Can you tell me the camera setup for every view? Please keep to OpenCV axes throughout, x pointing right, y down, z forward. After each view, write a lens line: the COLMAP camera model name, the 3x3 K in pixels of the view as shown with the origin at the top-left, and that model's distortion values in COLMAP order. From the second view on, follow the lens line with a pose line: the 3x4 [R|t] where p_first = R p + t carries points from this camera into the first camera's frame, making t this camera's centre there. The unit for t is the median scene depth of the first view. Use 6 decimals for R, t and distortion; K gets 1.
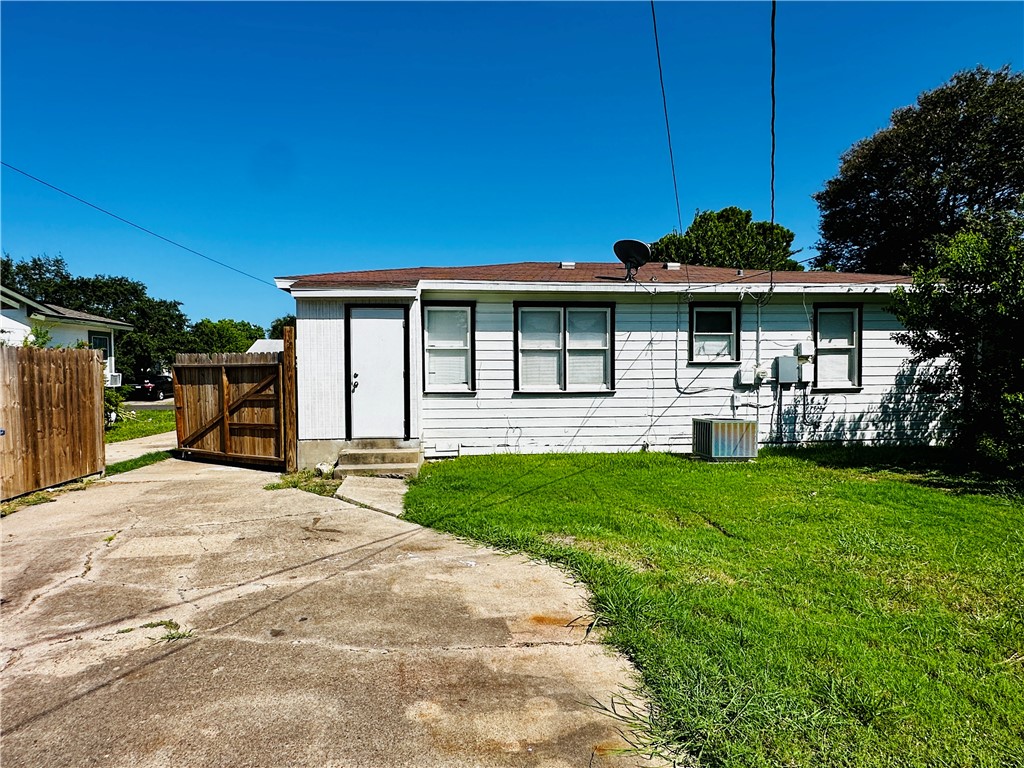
lens RADIAL K [[571.1, 0, 512.0], [0, 571.1, 384.0], [0, 0, 1]] dist [-0.000502, -0.000784]
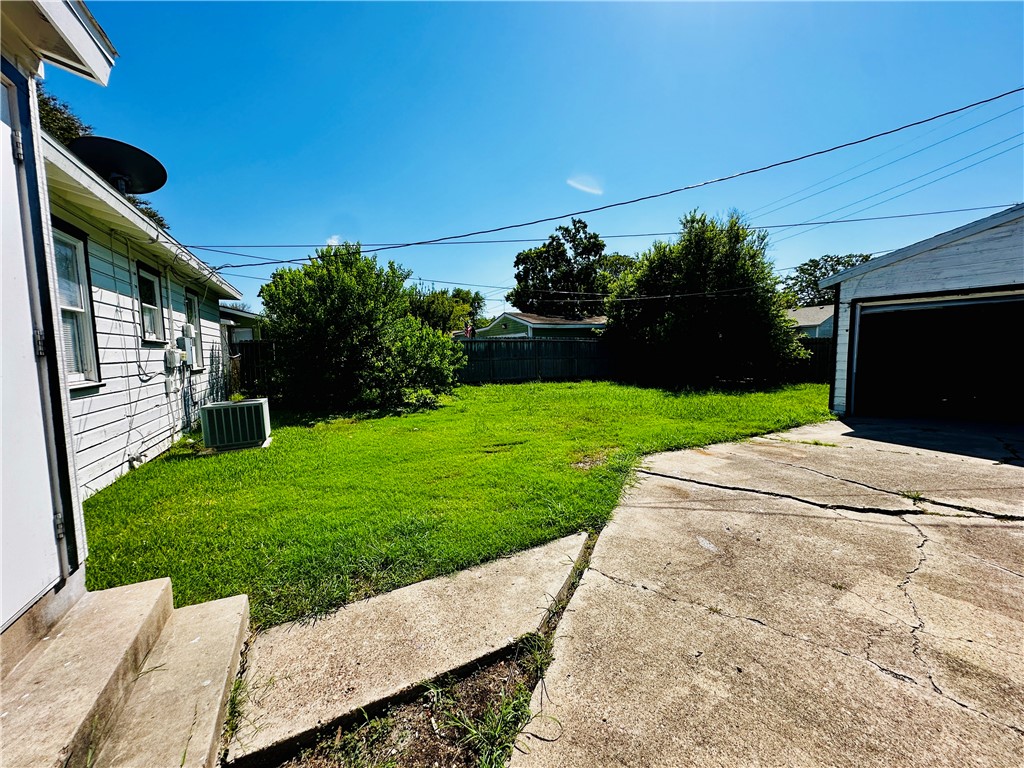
lens RADIAL K [[406.9, 0, 517.7], [0, 406.9, 388.4], [0, 0, 1]] dist [-0.000350, -0.000048]
pose [[-0.355927, -0.073347, 0.931631, -0.793996], [0.037957, 0.994958, 0.092834, -0.009544], [-0.933743, 0.068404, -0.351348, 1.556965]]
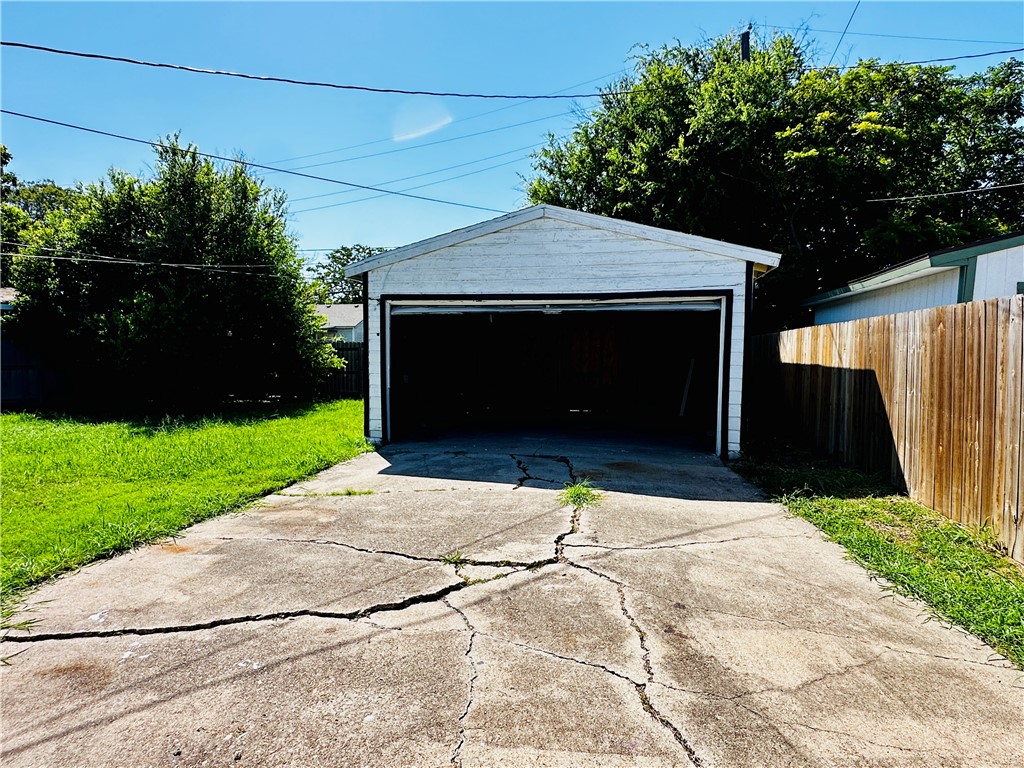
lens RADIAL K [[571.1, 0, 512.0], [0, 571.1, 384.0], [0, 0, 1]] dist [-0.000502, -0.000784]
pose [[-0.952360, -0.013376, 0.304682, -0.684294], [0.009722, 0.997198, 0.074168, -0.012323], [-0.304820, 0.073597, -0.949562, 1.336640]]
